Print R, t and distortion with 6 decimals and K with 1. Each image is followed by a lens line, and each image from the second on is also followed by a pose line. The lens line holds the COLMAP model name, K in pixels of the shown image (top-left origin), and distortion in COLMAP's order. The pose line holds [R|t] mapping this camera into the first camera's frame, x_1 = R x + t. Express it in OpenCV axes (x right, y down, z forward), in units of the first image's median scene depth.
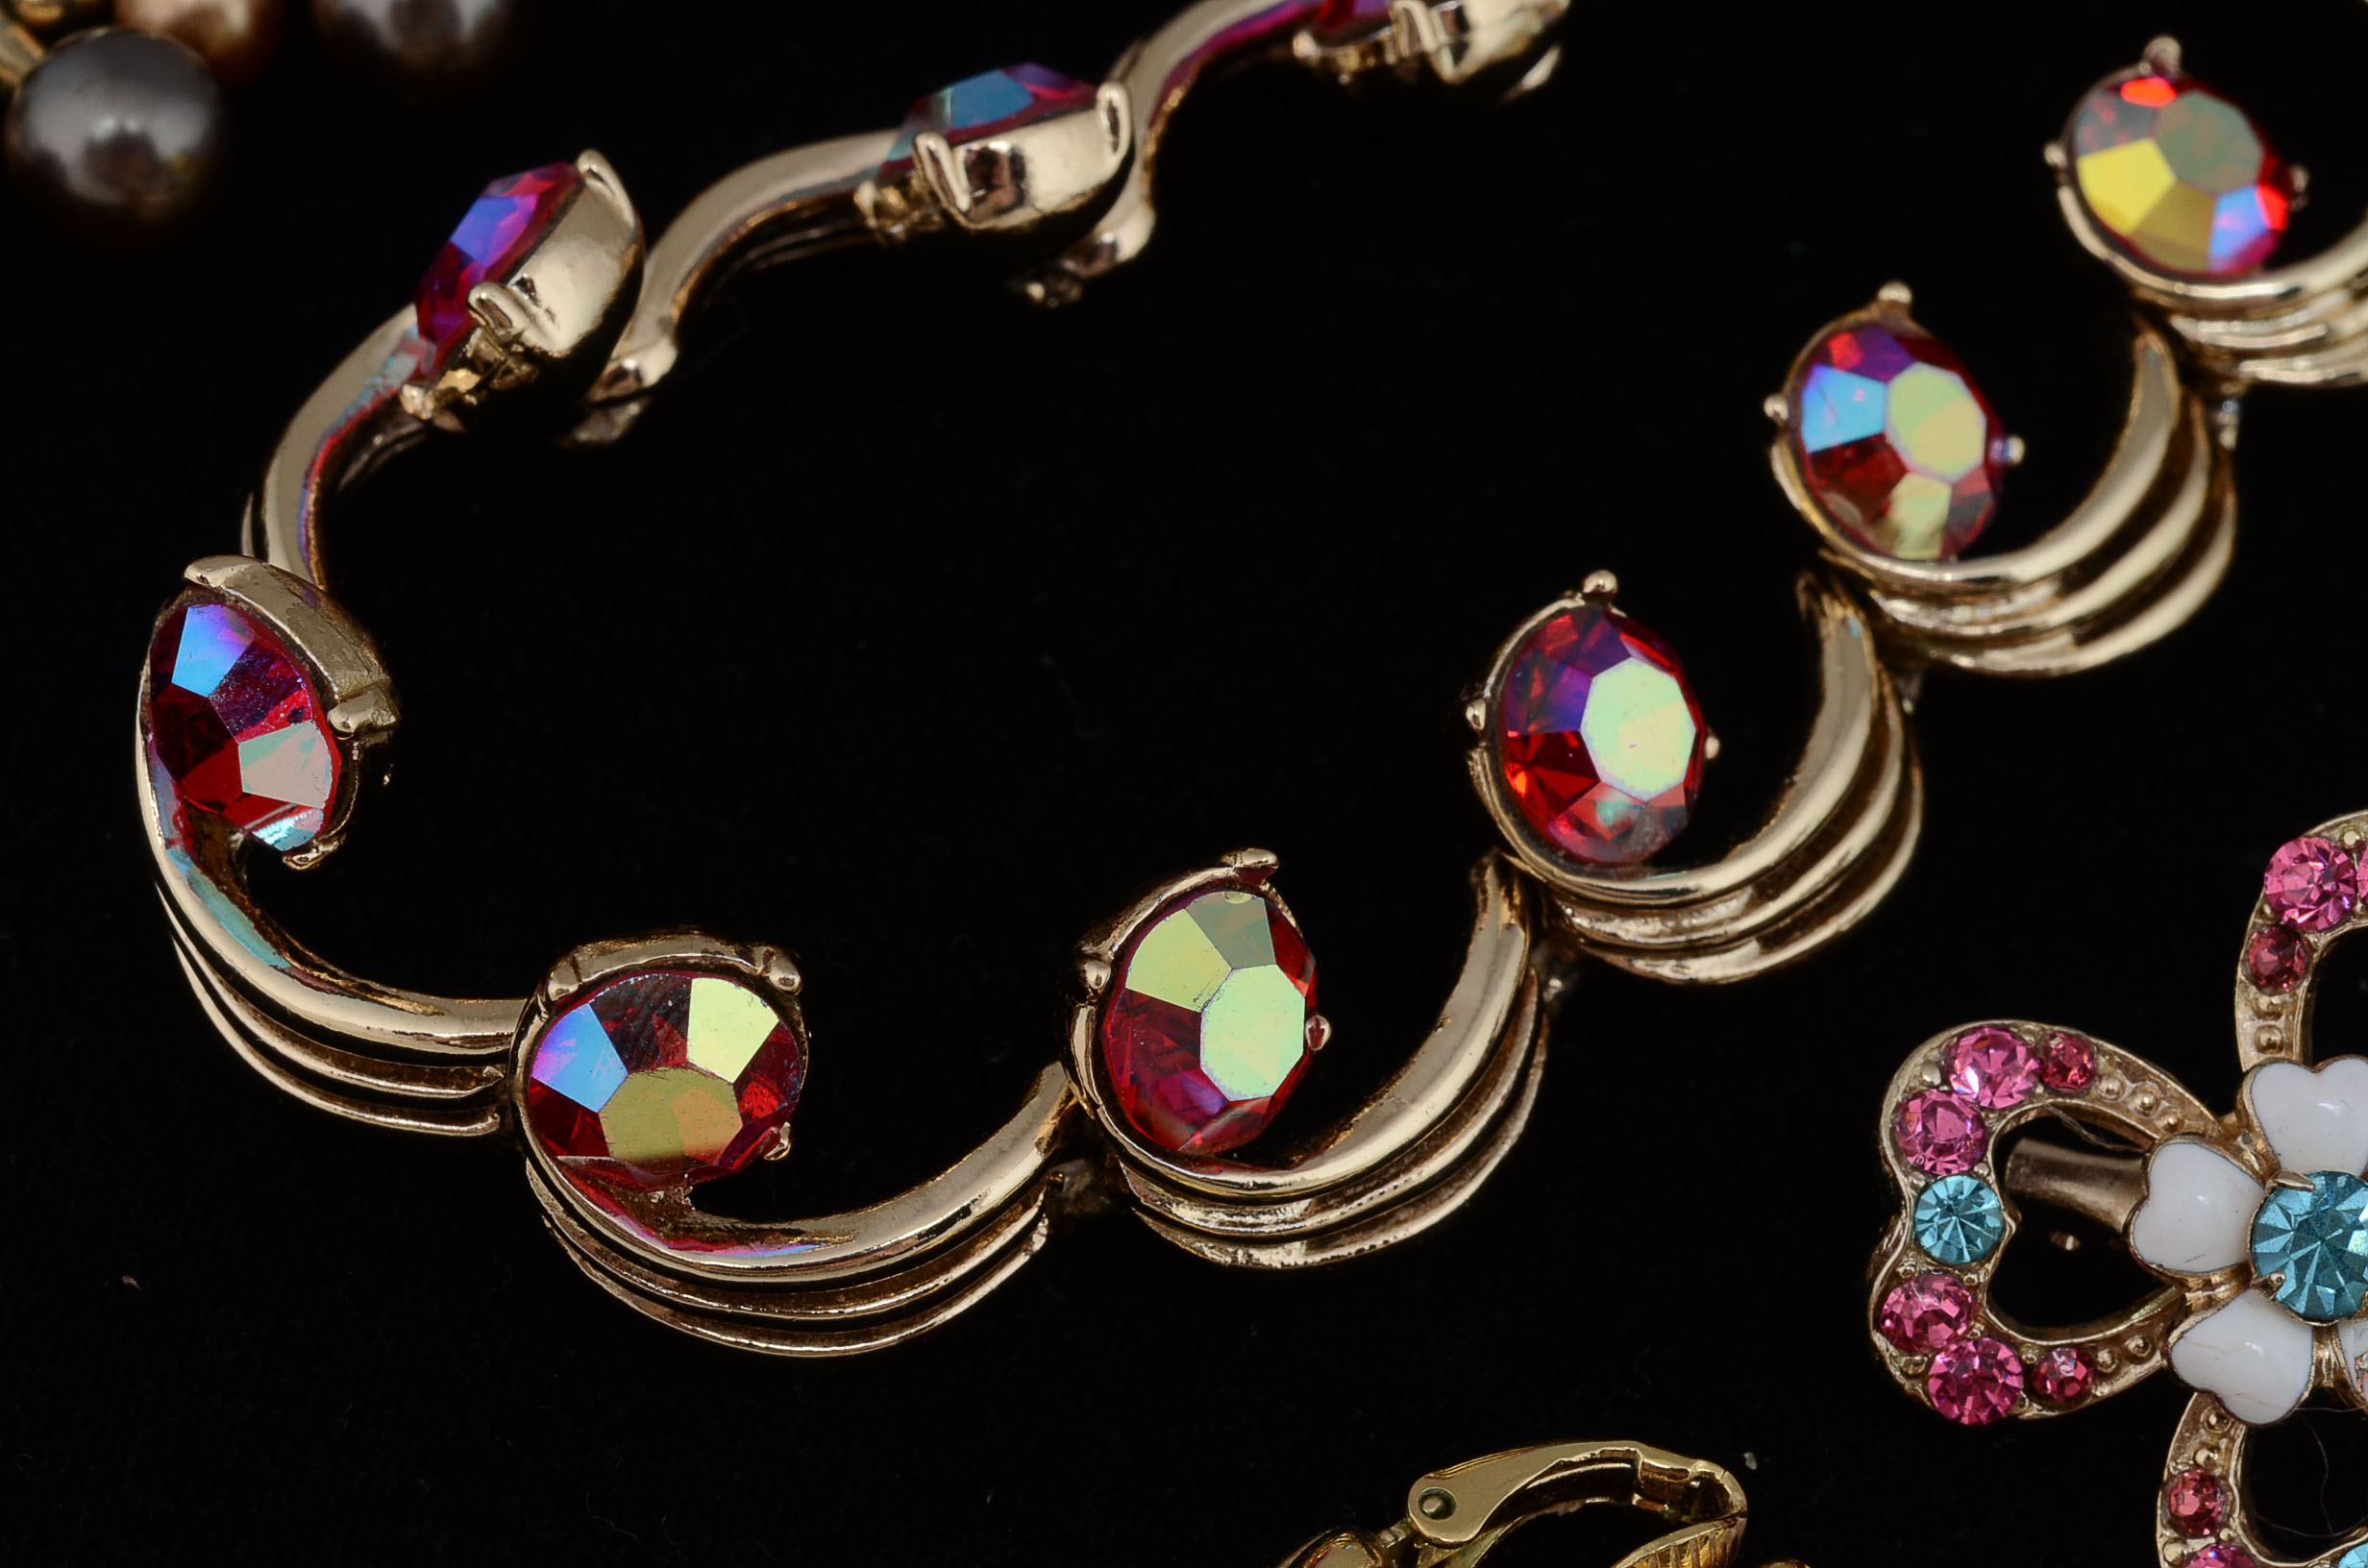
lens RADIAL K [[6397.0, 0, 1184.0], [0, 6397.0, 784.0], [0, 0, 1]] dist [-0.109163, 0.866333]
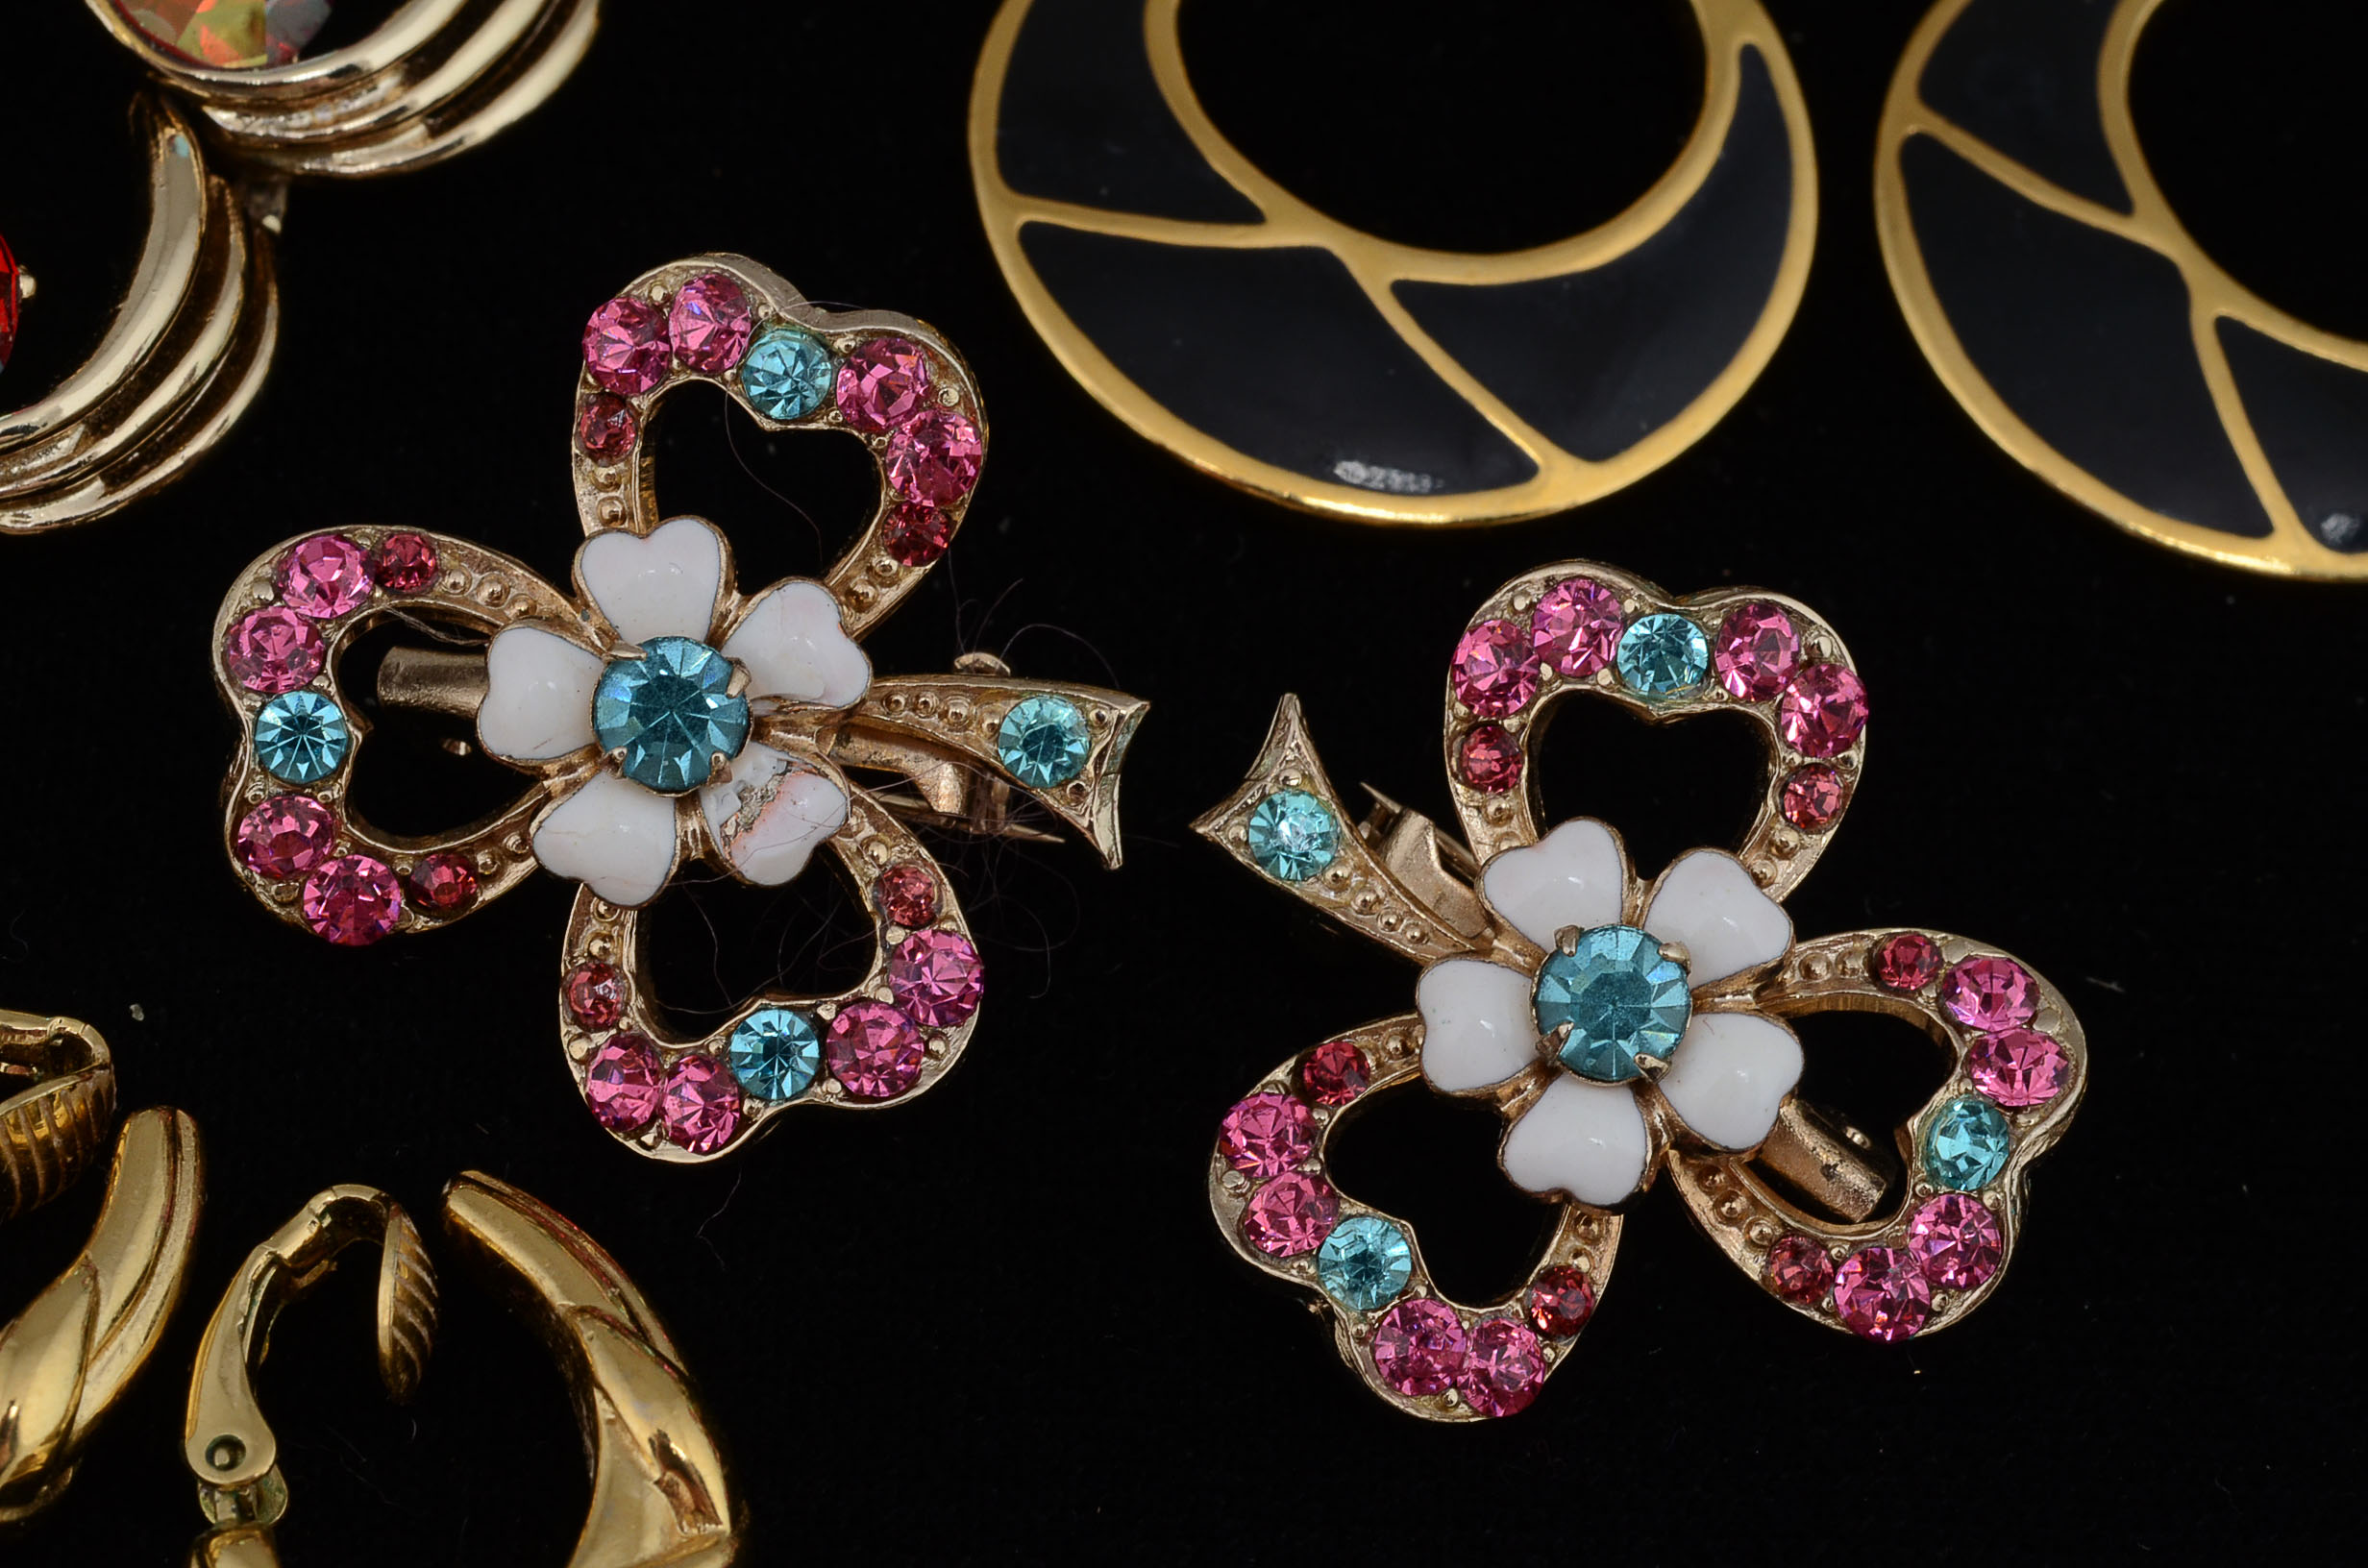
lens RADIAL K [[6397.0, 0, 1184.0], [0, 6397.0, 784.0], [0, 0, 1]] dist [-0.109163, 0.866333]
pose [[0.989437, -0.129056, 0.066023, 0.186720], [0.125276, 0.990395, 0.058513, 0.035147], [-0.072940, -0.049624, 0.996101, 0.026869]]
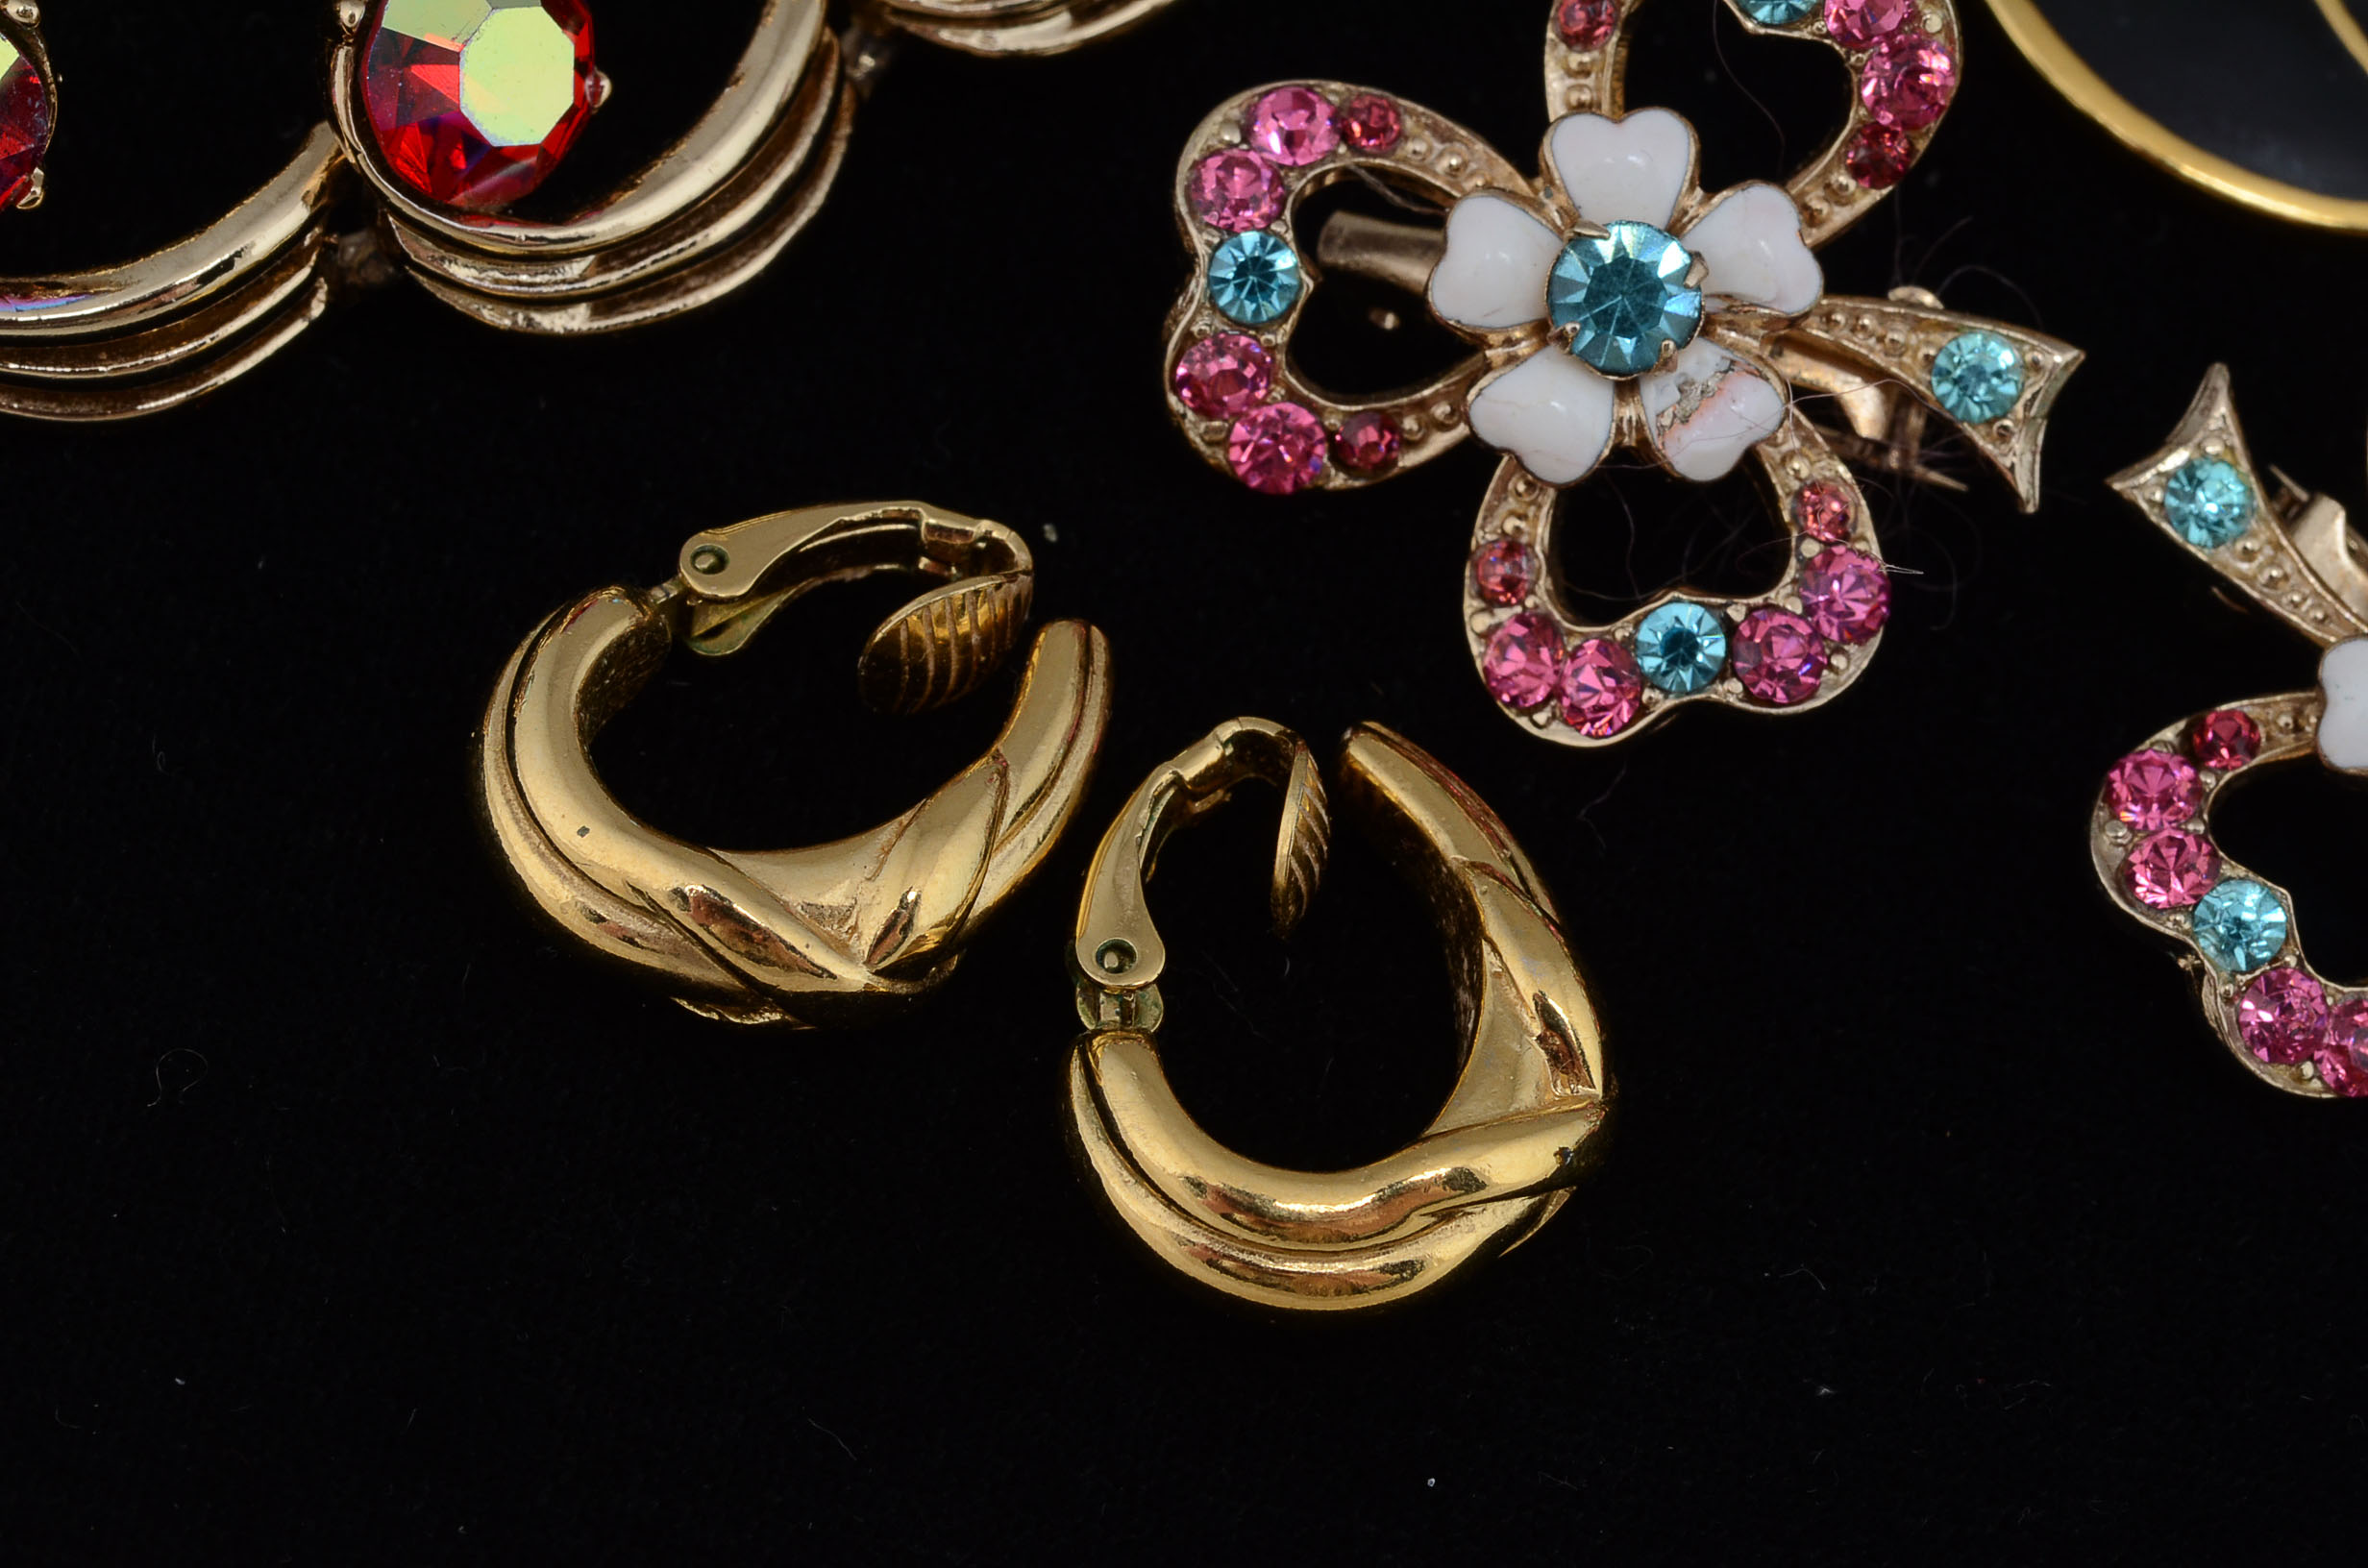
lens RADIAL K [[6397.0, 0, 1184.0], [0, 6397.0, 784.0], [0, 0, 1]] dist [-0.109163, 0.866333]
pose [[0.999906, -0.004357, 0.012966, 0.096535], [0.003604, 0.998336, 0.057555, 0.088324], [-0.013195, -0.057503, 0.998258, 0.019477]]
